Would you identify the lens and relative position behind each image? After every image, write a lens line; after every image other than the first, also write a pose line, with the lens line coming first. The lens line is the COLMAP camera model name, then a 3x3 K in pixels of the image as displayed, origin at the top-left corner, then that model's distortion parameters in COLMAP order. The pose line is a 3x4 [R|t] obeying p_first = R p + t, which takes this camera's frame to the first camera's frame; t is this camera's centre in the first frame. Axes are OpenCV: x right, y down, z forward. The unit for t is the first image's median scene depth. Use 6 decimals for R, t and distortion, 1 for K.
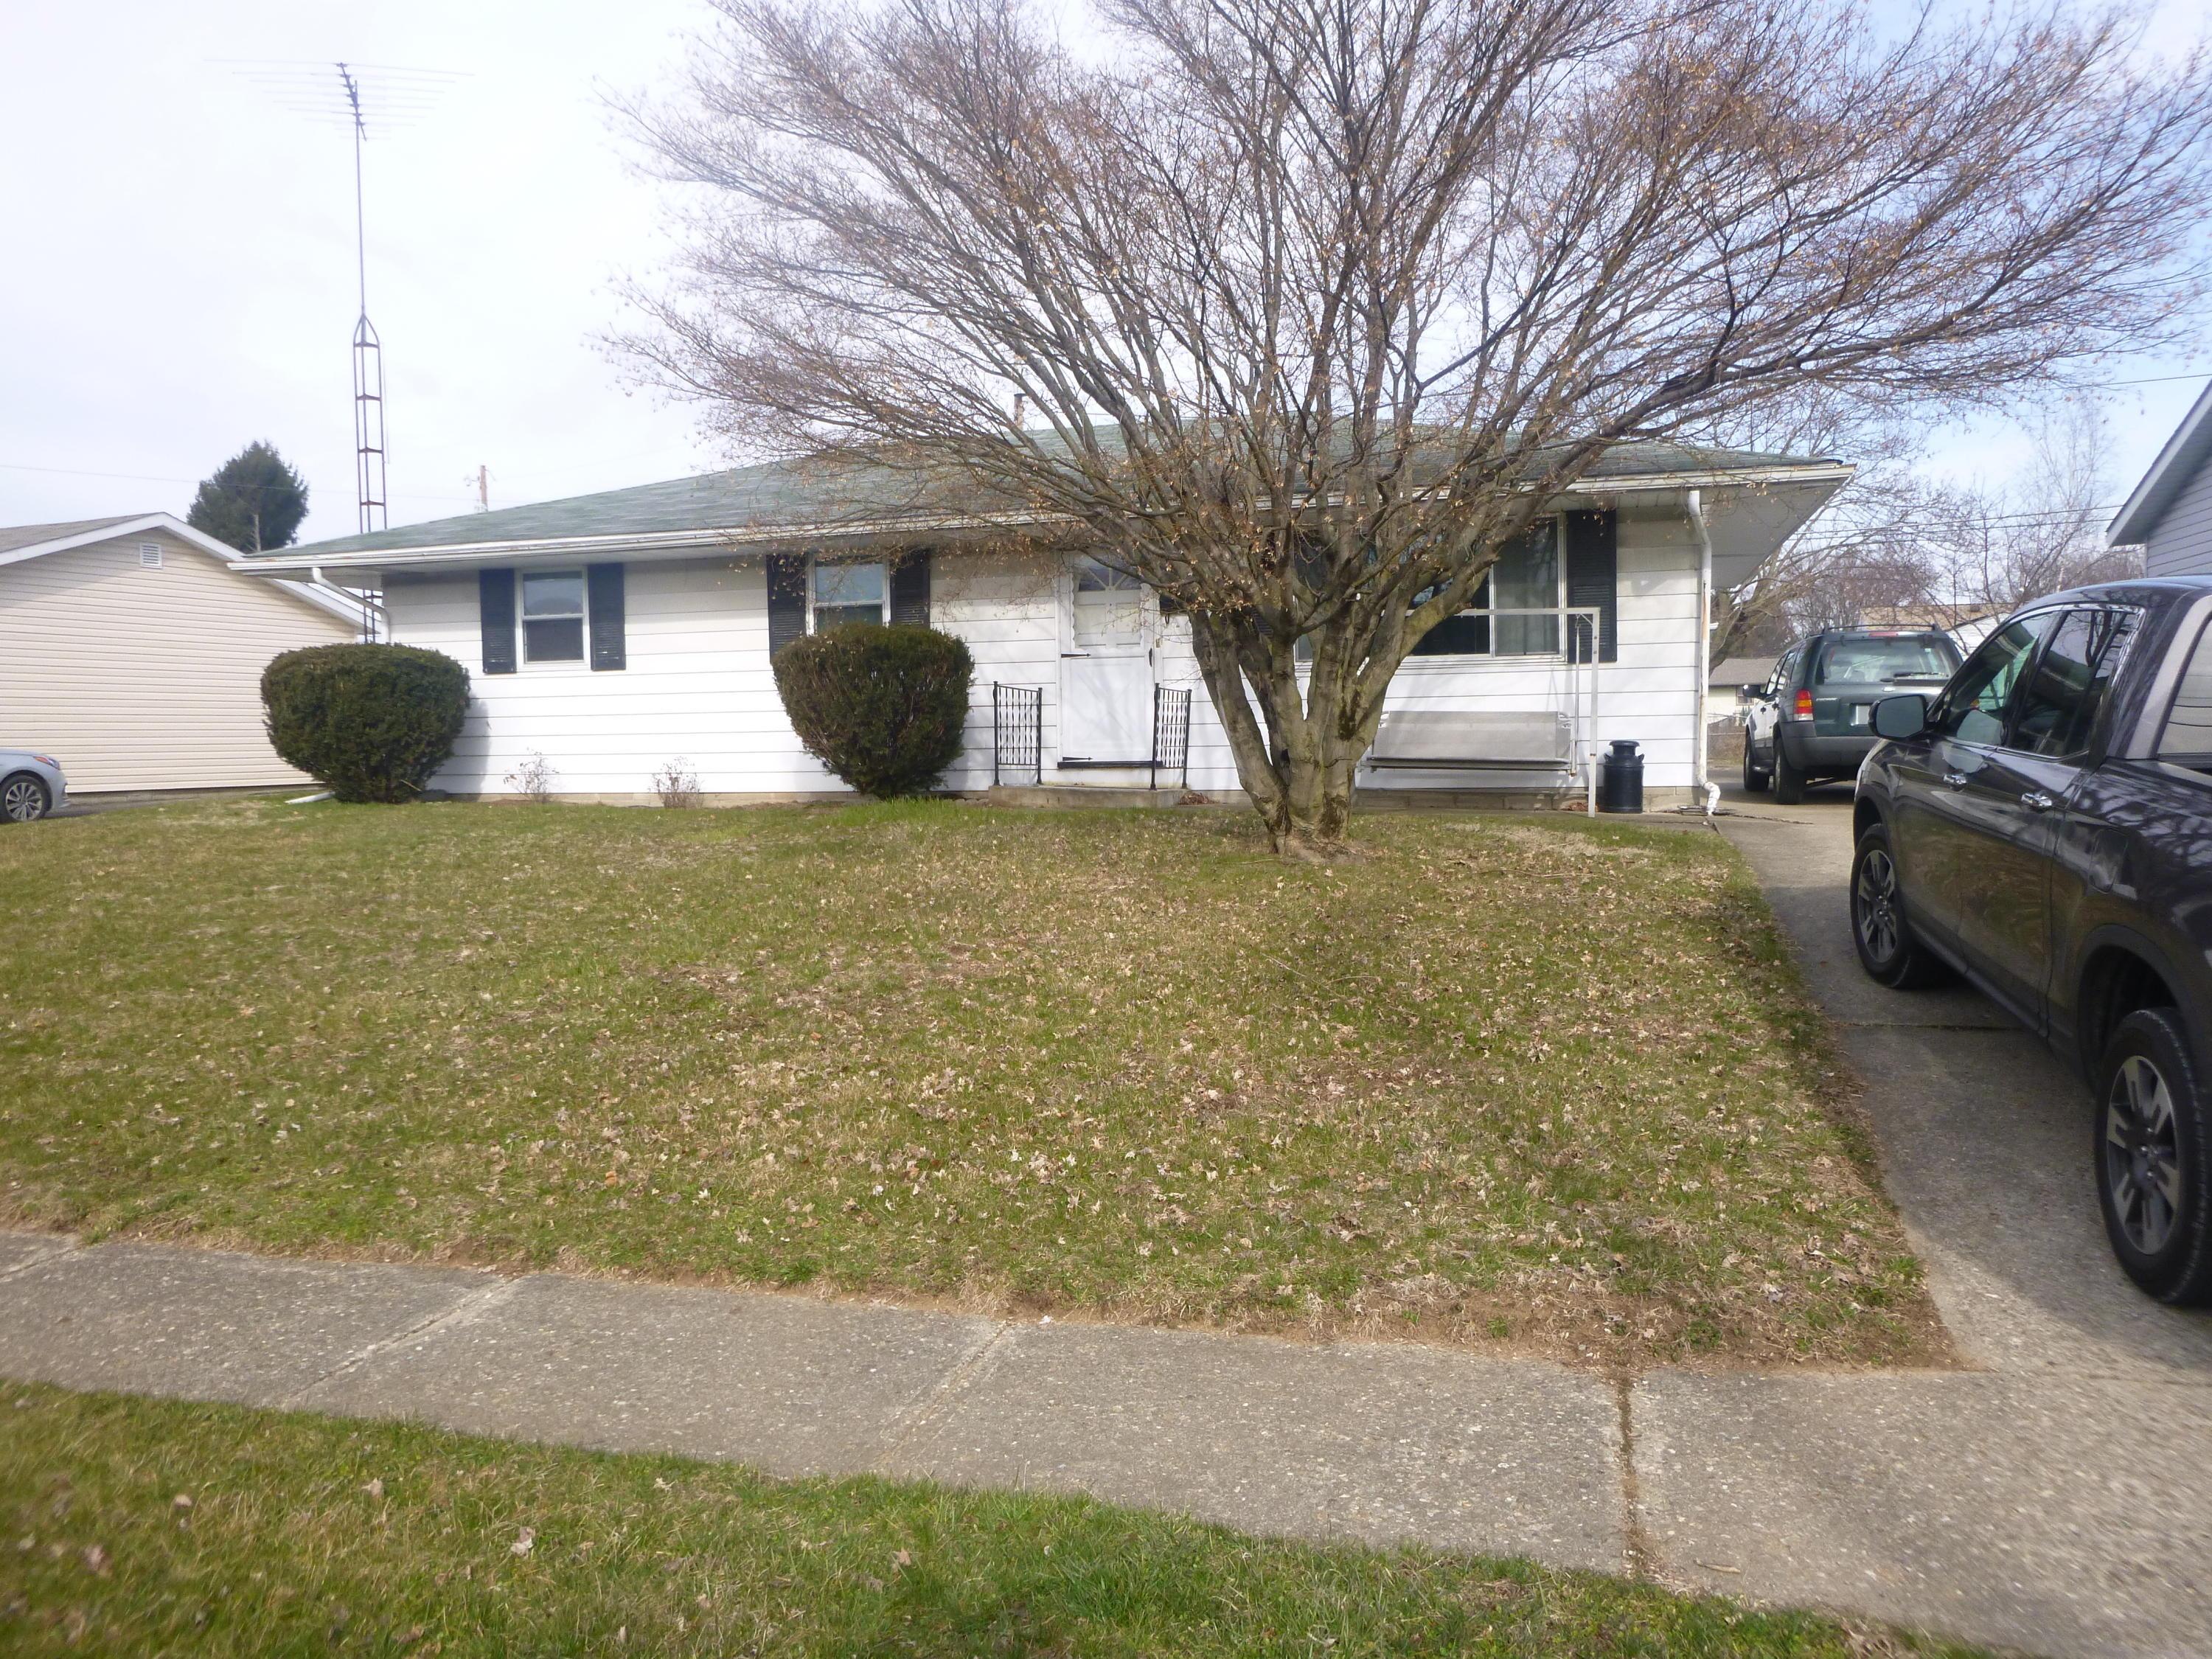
lens RADIAL K [[1632.9, 0, 1101.4], [0, 1632.9, 815.9], [0, 0, 1]] dist [-0.000692, 0.002851]
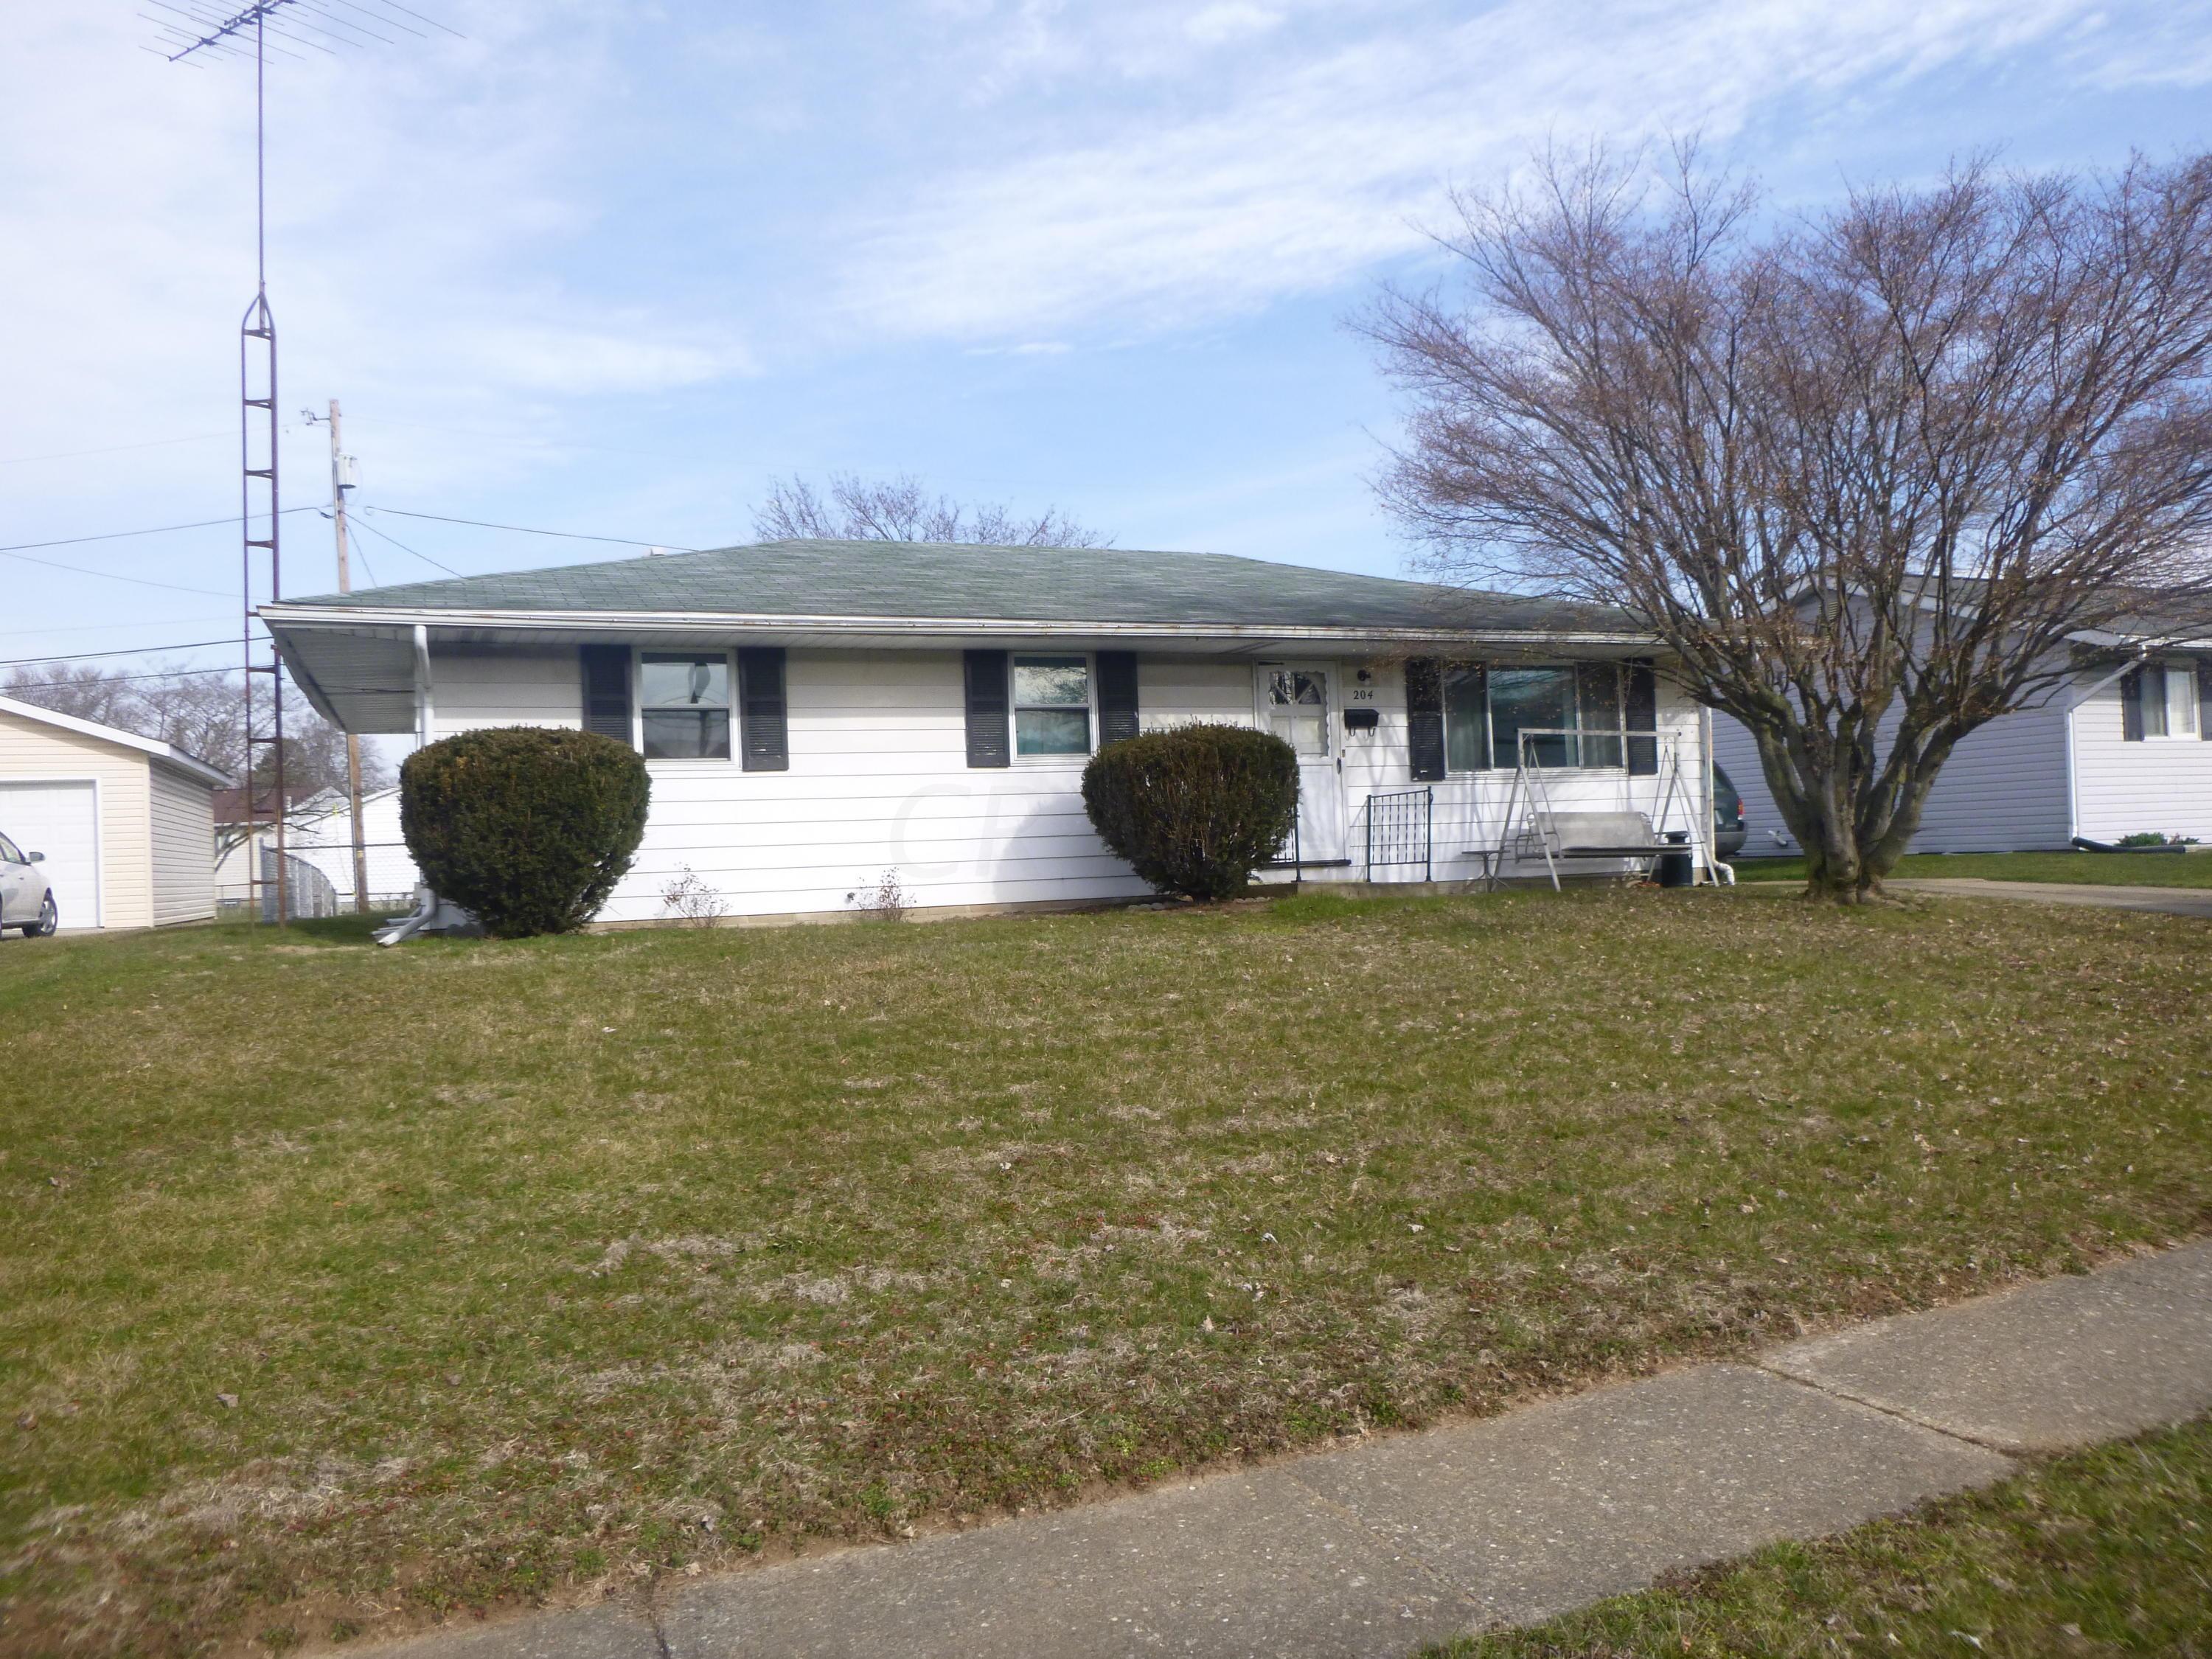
lens RADIAL K [[1632.9, 0, 1101.4], [0, 1632.9, 815.9], [0, 0, 1]] dist [-0.000692, 0.002851]
pose [[0.776296, -0.002226, 0.630365, -0.731096], [0.053935, 0.996561, -0.062902, -0.002338], [-0.628057, 0.082829, 0.773746, 0.235360]]
